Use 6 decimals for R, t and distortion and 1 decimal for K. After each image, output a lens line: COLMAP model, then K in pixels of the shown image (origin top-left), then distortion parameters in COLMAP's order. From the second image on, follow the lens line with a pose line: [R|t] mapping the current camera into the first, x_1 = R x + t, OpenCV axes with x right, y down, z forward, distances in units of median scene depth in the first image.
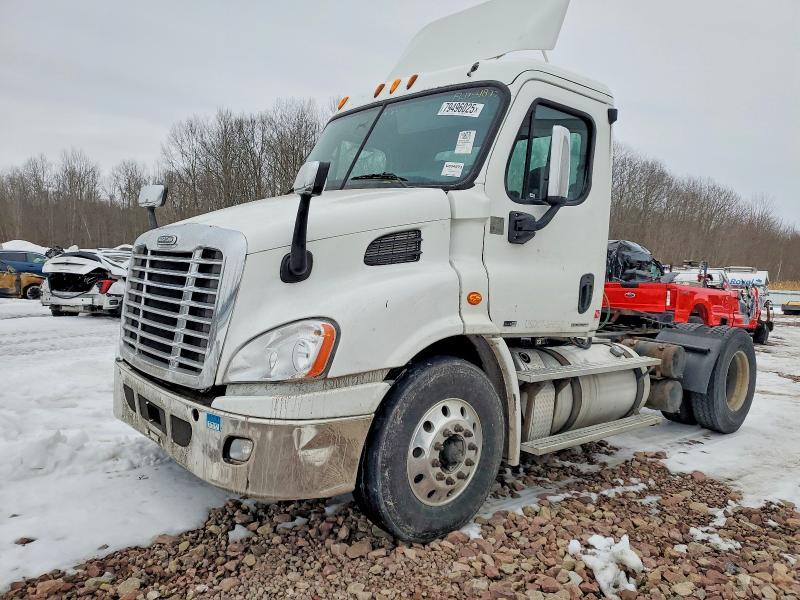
lens RADIAL K [[632.4, 0, 399.1], [0, 632.4, 309.7], [0, 0, 1]] dist [0.044592, -0.051158]
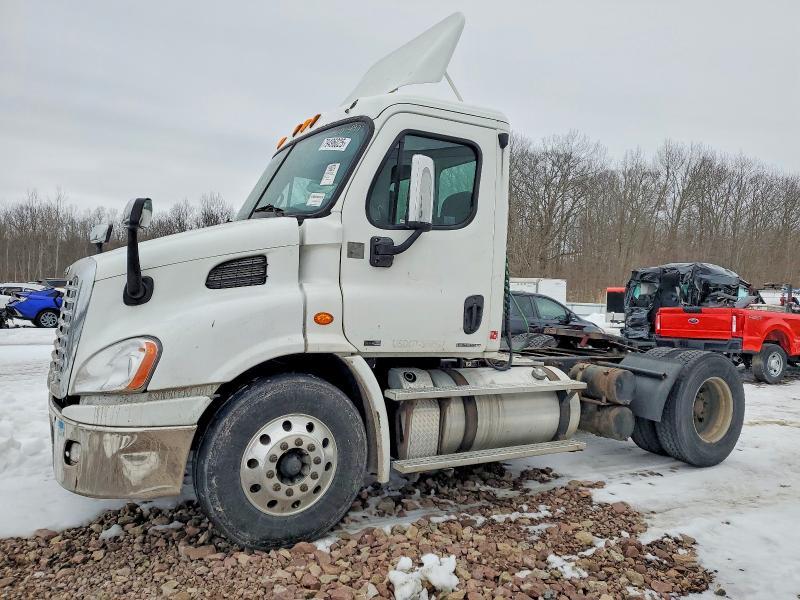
lens RADIAL K [[641.8, 0, 412.2], [0, 641.8, 300.5], [0, 0, 1]] dist [0.019148, -0.001626]
pose [[0.980707, -0.012376, -0.195093, 0.445206], [0.000353, 0.998104, -0.061543, 0.015977], [0.195485, 0.060287, 0.978852, -0.022368]]
